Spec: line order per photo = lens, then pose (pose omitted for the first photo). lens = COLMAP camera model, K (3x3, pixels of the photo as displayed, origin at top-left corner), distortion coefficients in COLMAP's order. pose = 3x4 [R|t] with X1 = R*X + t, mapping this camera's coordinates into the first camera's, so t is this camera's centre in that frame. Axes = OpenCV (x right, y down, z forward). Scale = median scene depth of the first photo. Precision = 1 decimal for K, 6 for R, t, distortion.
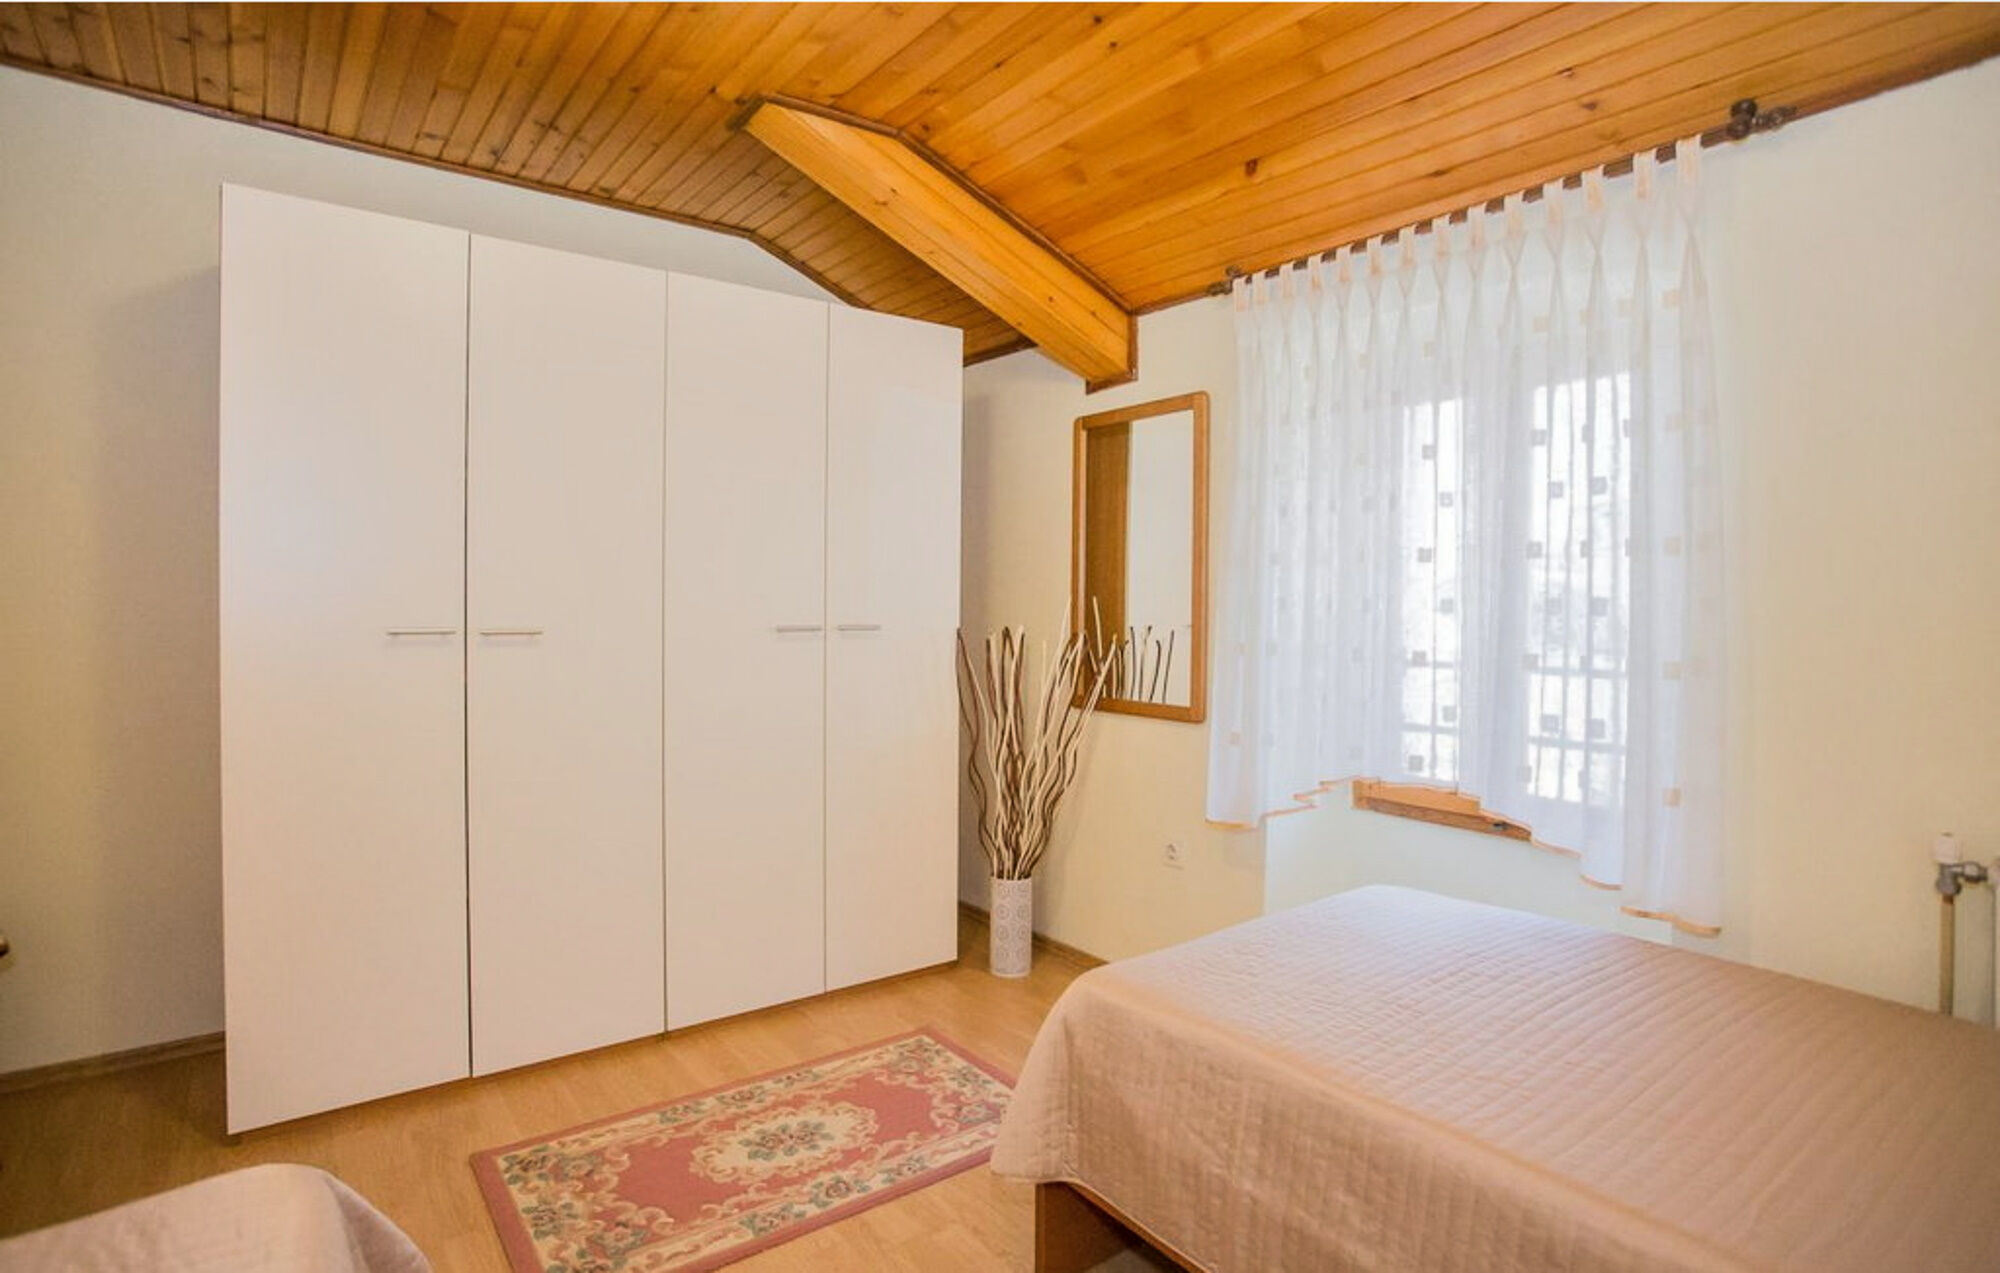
lens RADIAL K [[1021.3, 0, 1001.5], [0, 1021.3, 608.5], [0, 0, 1]] dist [-0.060732, 0.026587]
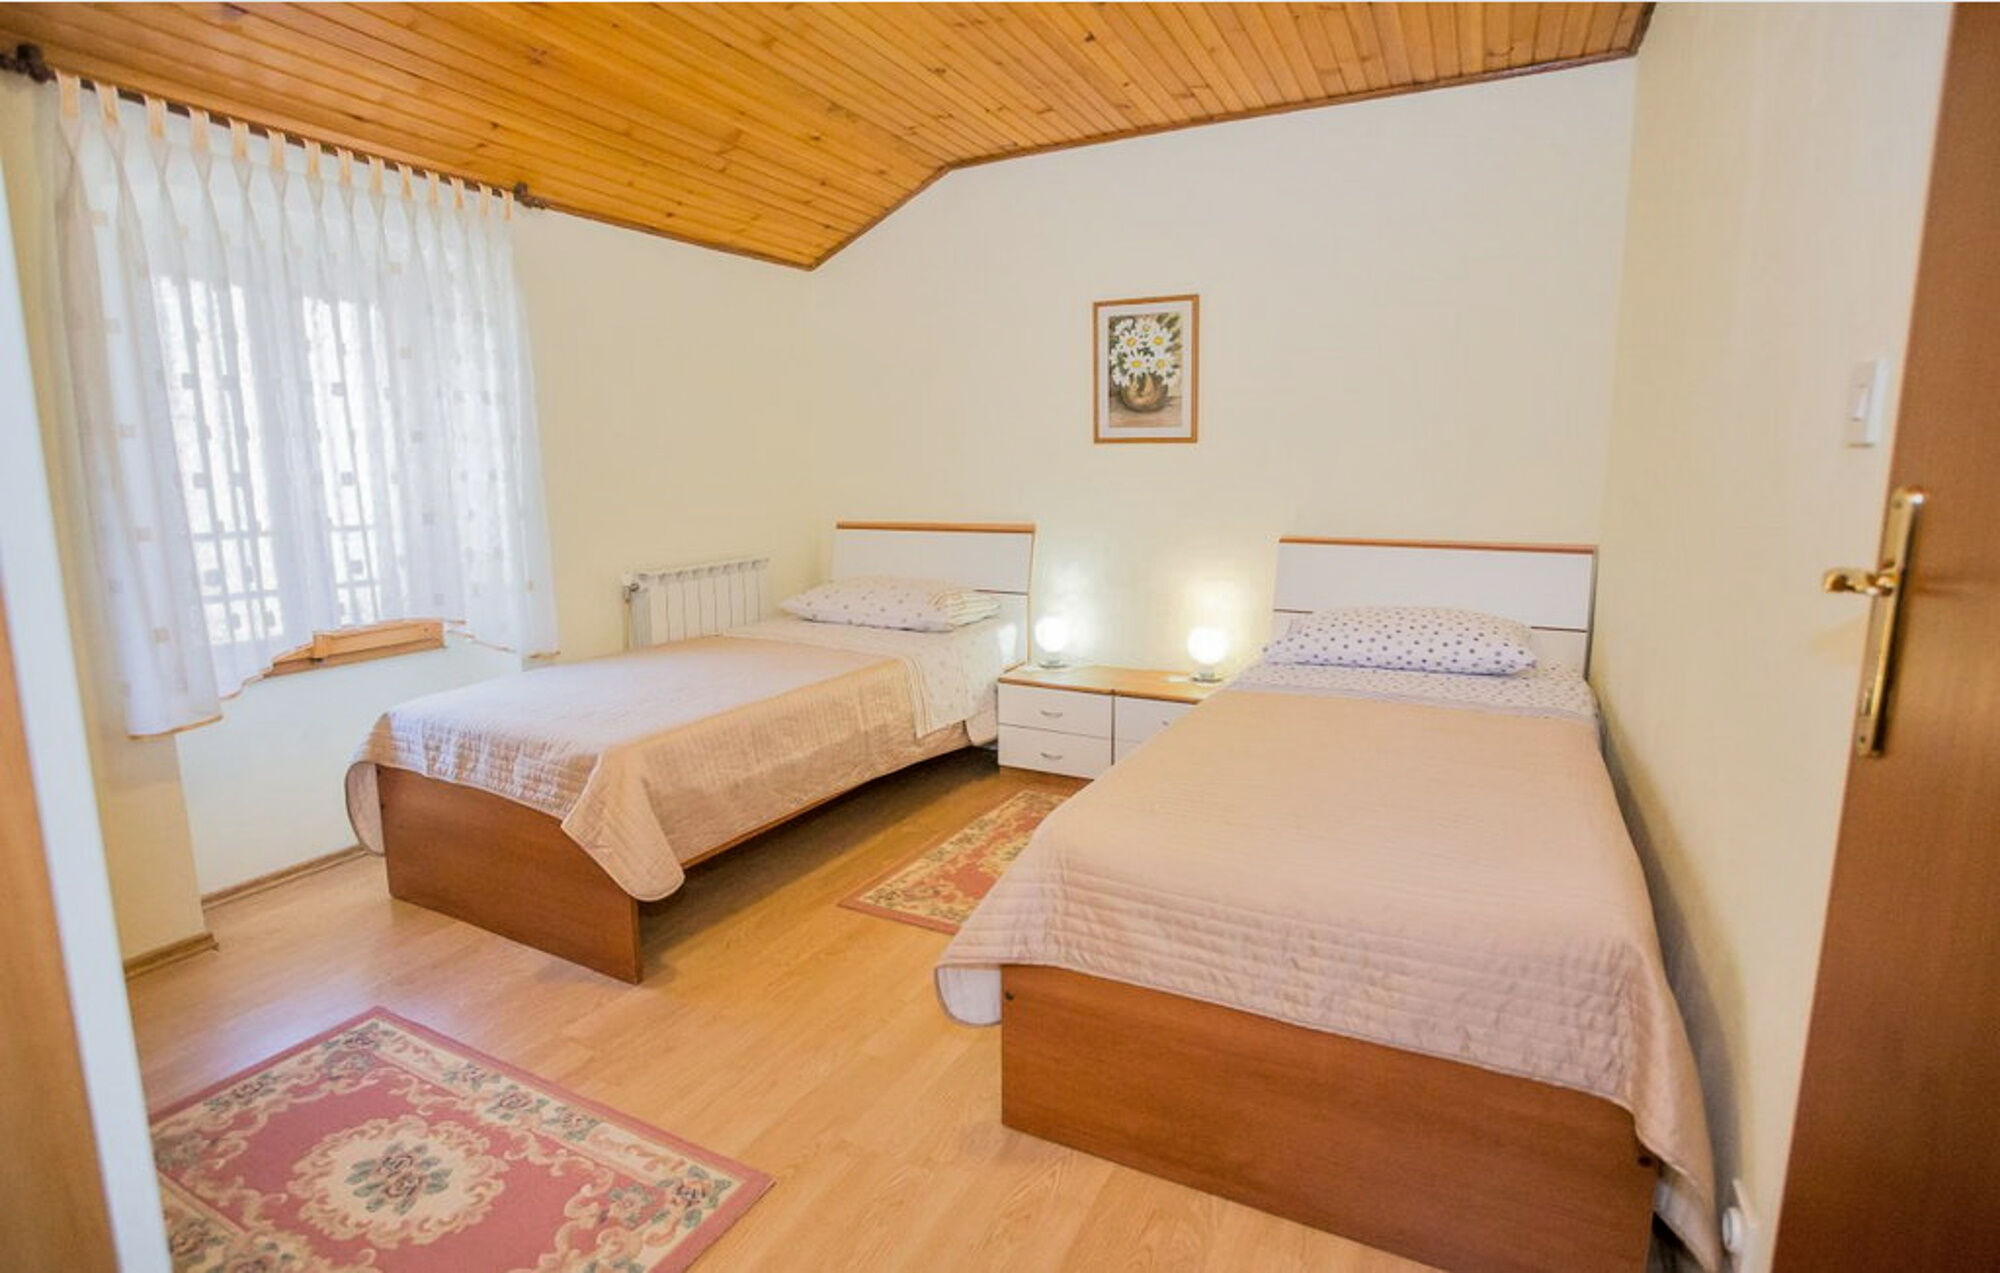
lens RADIAL K [[952.1, 0, 995.7], [0, 952.1, 612.8], [0, 0, 1]] dist [-0.001540, -0.000375]
pose [[-0.432922, -0.146671, 0.889419, -1.029018], [0.010003, 0.985832, 0.167439, -0.031374], [-0.901376, 0.081385, -0.425322, 0.865069]]
